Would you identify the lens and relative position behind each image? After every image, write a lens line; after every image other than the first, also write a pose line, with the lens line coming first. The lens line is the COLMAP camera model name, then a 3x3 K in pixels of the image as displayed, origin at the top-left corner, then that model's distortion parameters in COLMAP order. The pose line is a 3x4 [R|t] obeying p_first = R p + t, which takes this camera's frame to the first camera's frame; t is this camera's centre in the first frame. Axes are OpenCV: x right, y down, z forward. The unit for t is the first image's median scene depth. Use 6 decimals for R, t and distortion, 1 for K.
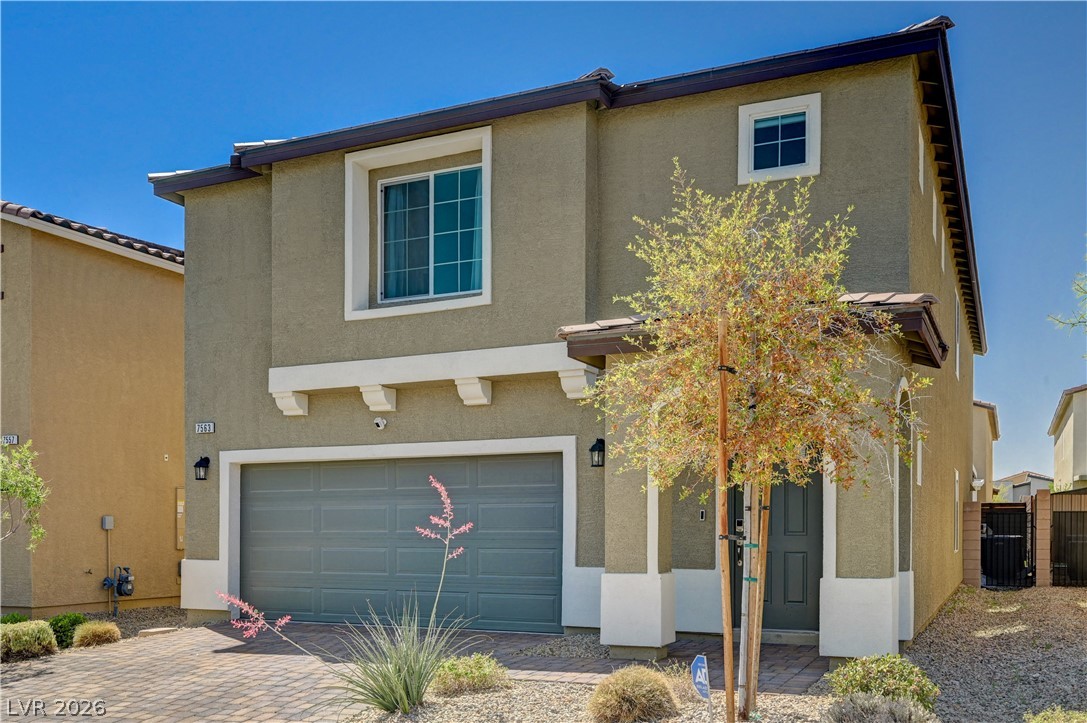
lens RADIAL K [[990.4, 0, 543.8], [0, 990.4, 363.3], [0, 0, 1]] dist [-0.002799, 0.000855]
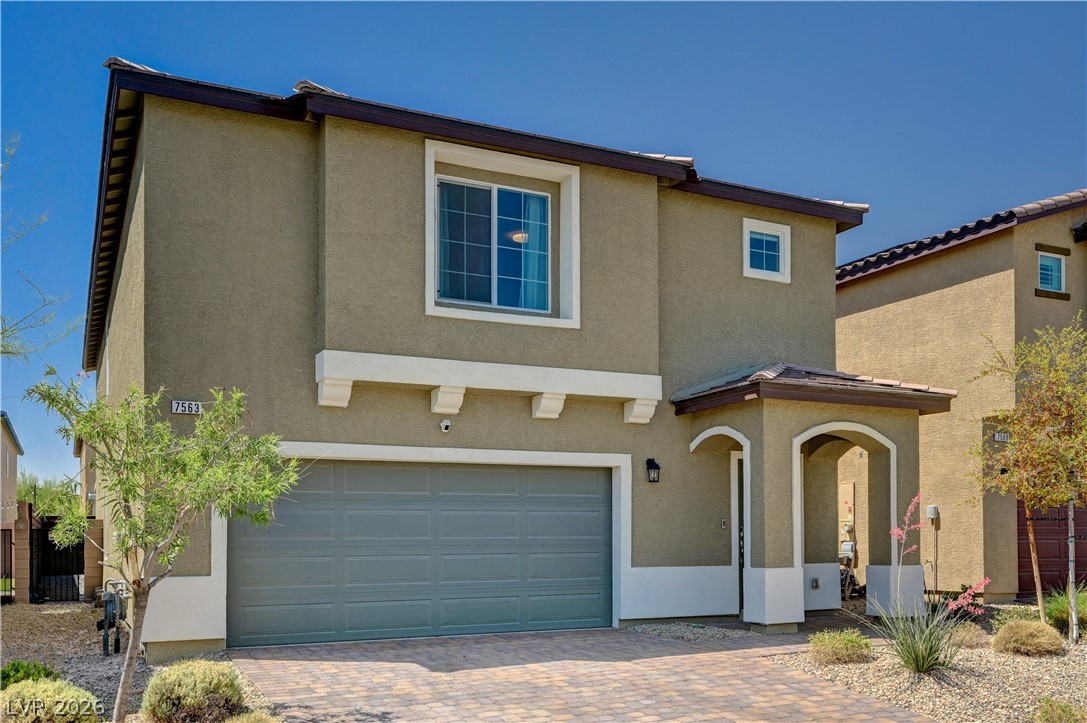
lens RADIAL K [[959.3, 0, 543.2], [0, 959.3, 359.9], [0, 0, 1]] dist [0.005290, 0.000837]
pose [[0.629040, 0.141062, 0.764467, -0.834474], [-0.121214, 0.989168, -0.082783, 0.062982], [-0.767864, -0.040590, 0.639326, 0.330702]]
